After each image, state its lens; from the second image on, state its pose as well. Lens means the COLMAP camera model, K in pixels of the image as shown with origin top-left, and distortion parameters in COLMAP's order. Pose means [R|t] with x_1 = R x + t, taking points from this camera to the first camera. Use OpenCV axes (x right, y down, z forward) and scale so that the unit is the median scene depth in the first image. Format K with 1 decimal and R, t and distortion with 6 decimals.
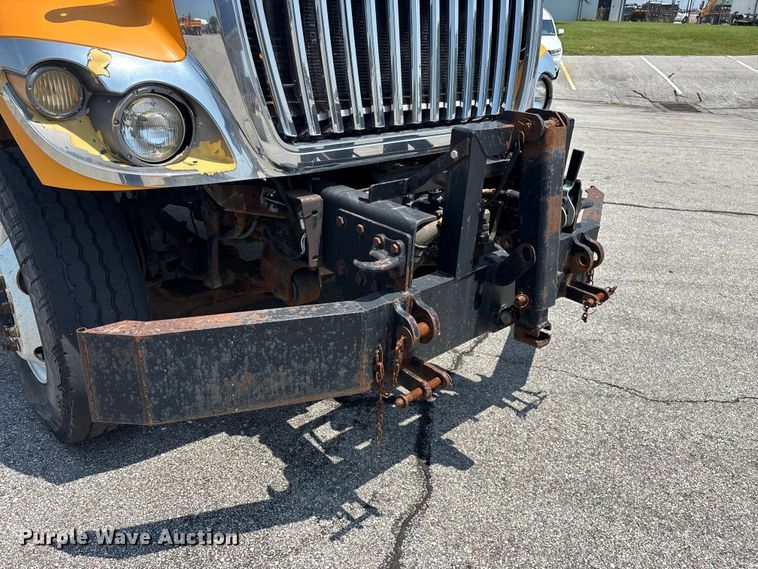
lens RADIAL K [[576.7, 0, 381.3], [0, 576.7, 278.7], [0, 0, 1]] dist [0.066314, -0.079648]
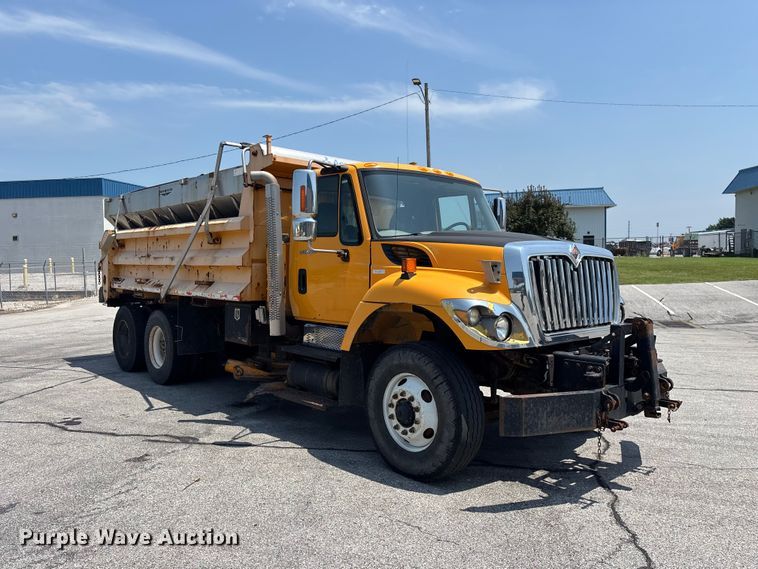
lens RADIAL K [[576.7, 0, 381.3], [0, 576.7, 278.7], [0, 0, 1]] dist [0.066314, -0.079648]
pose [[0.999397, -0.034721, 0.000813, -0.661245], [0.032481, 0.926129, -0.375806, 0.365338], [0.012296, 0.375606, 0.926698, -1.111246]]
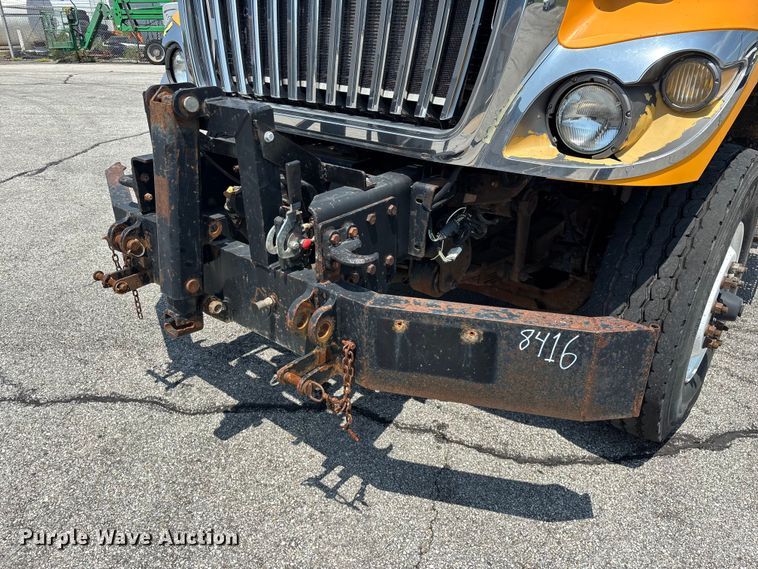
lens RADIAL K [[576.7, 0, 381.3], [0, 576.7, 278.7], [0, 0, 1]] dist [0.066314, -0.079648]
pose [[0.138817, 0.381091, -0.914057, 0.977537], [-0.391805, 0.868818, 0.302727, -0.322982], [0.909516, 0.316109, 0.269920, 0.865160]]
